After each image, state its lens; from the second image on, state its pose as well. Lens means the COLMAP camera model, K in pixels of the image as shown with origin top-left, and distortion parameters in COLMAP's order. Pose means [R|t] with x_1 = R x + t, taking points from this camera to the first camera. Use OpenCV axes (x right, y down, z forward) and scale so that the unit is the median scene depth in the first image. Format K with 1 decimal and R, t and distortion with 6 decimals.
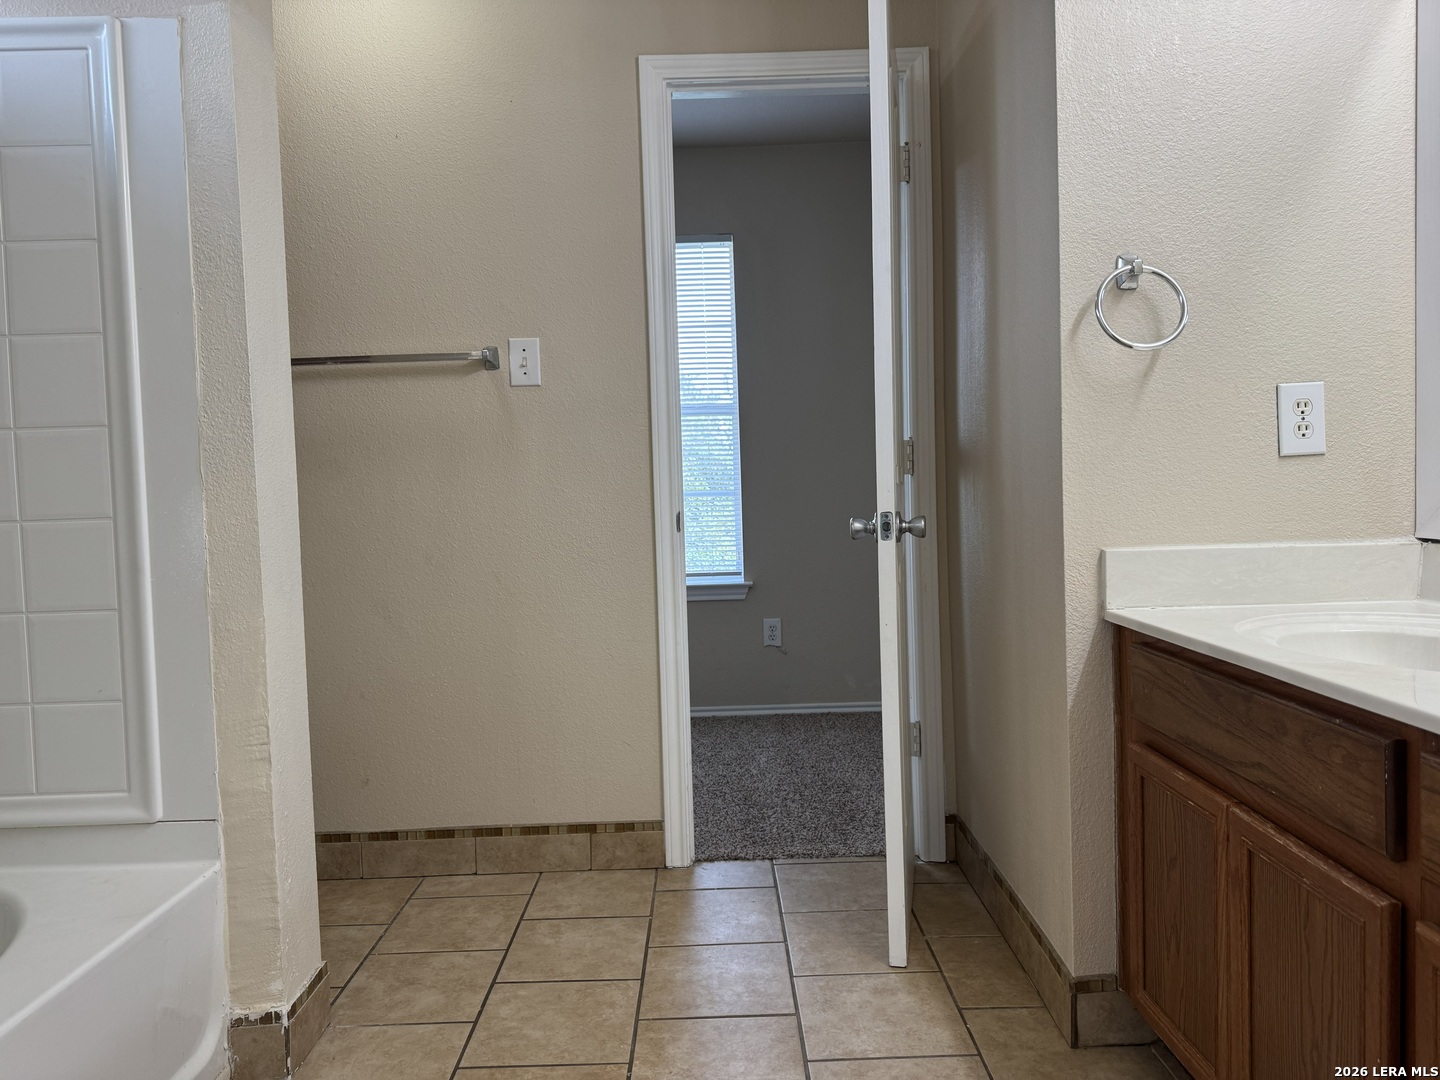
lens RADIAL K [[1008.4, 0, 720.0], [0, 1008.4, 540.0], [0, 0, 1]] dist [0.147424, -0.229597]
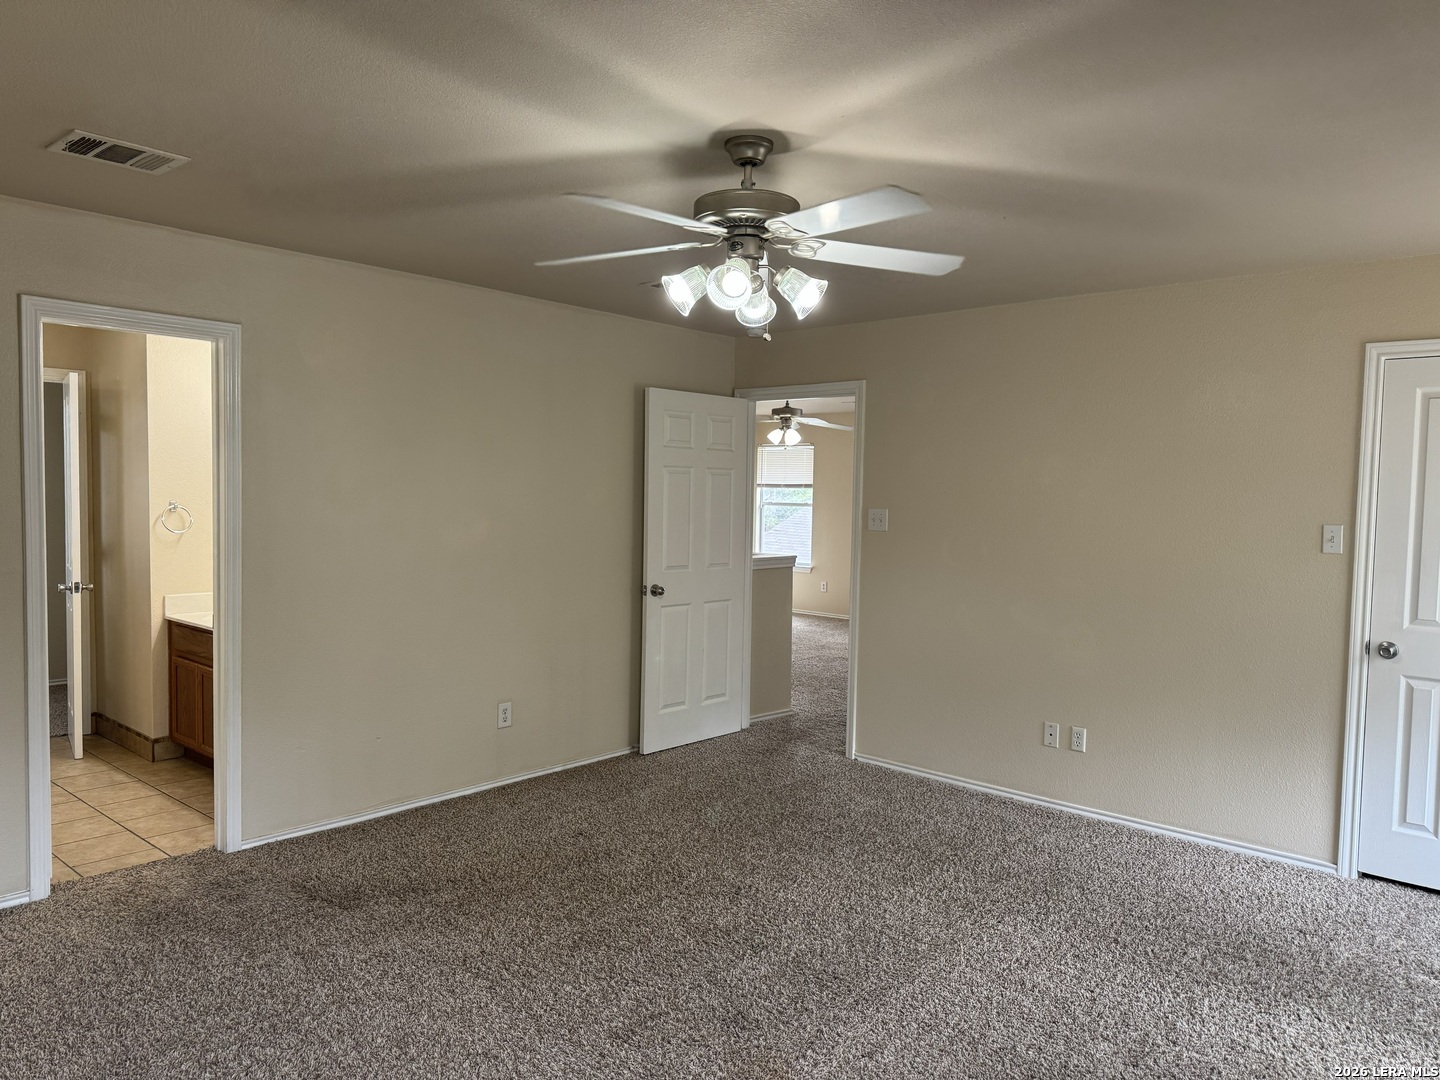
lens RADIAL K [[1008.4, 0, 720.0], [0, 1008.4, 540.0], [0, 0, 1]] dist [0.147424, -0.229597]
pose [[0.667527, 0.003817, 0.744576, -0.797874], [0.000710, 0.999983, -0.005762, -0.136157], [-0.744586, 0.004375, 0.667513, -2.245162]]
